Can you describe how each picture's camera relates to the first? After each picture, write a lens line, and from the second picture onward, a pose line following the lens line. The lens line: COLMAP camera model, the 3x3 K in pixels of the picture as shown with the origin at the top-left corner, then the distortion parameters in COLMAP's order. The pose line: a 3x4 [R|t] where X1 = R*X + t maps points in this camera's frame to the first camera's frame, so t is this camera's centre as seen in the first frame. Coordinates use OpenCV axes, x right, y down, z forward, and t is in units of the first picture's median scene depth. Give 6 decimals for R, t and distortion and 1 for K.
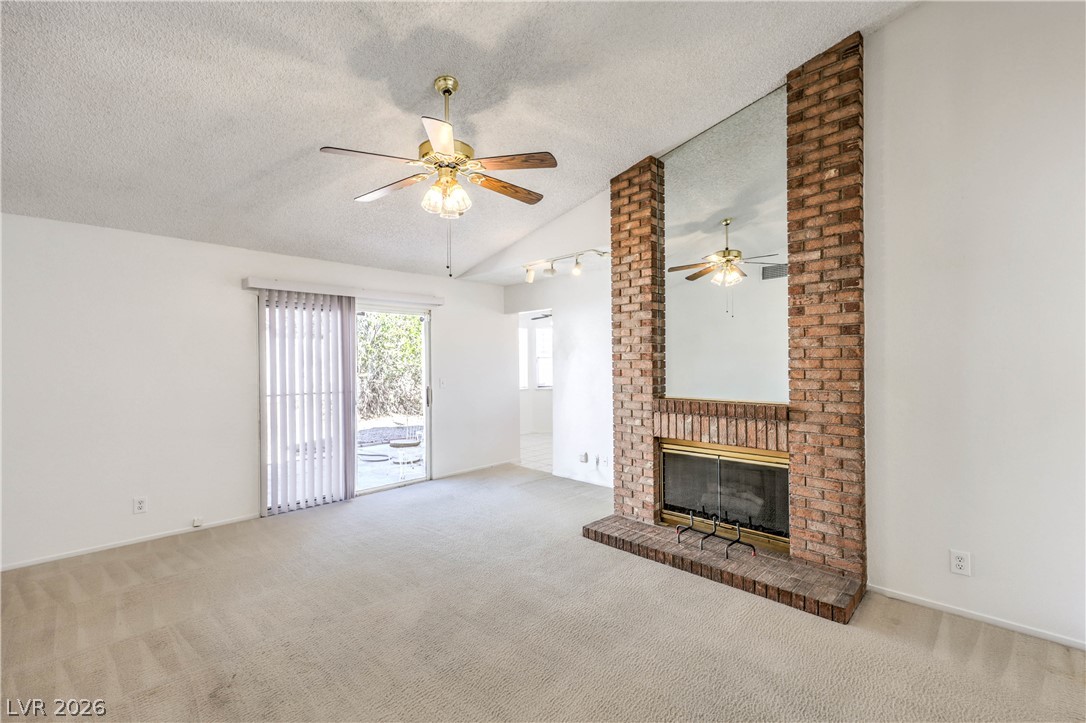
lens RADIAL K [[447.3, 0, 546.6], [0, 447.3, 354.8], [0, 0, 1]] dist [0.000493, -0.000030]
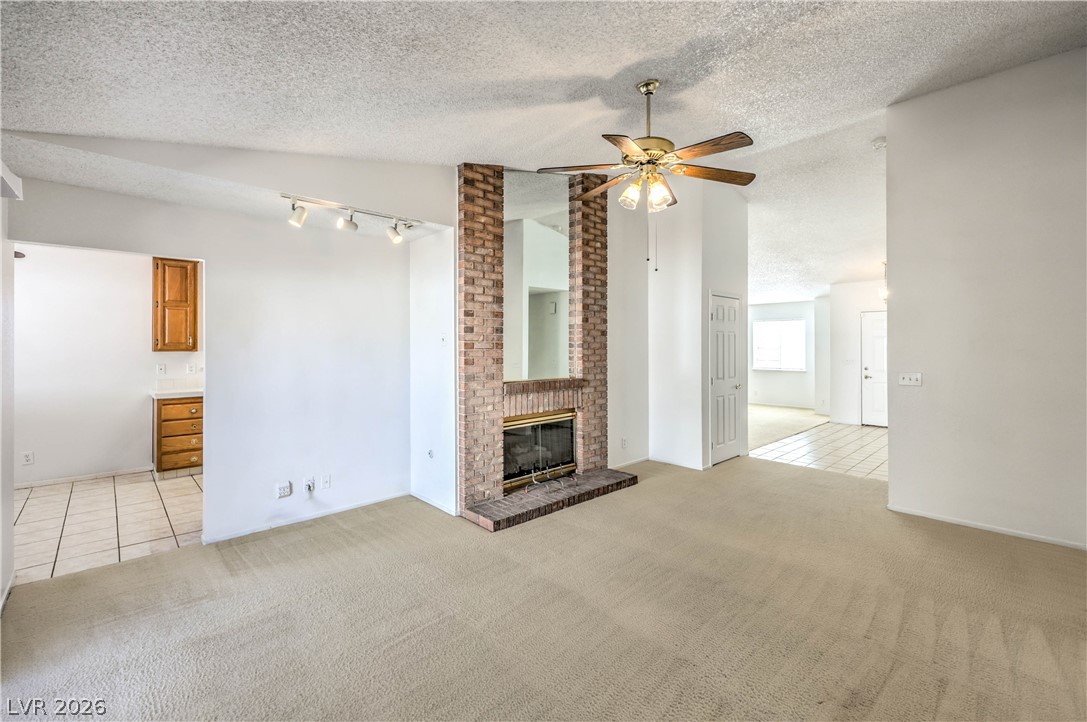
lens RADIAL K [[445.6, 0, 555.5], [0, 445.6, 342.6], [0, 0, 1]] dist [0.001400, 0.000141]
pose [[0.068216, 0.024954, 0.997358, -0.858993], [-0.008144, 0.999668, -0.024455, 0.021235], [-0.997637, -0.006454, 0.068396, 0.792078]]
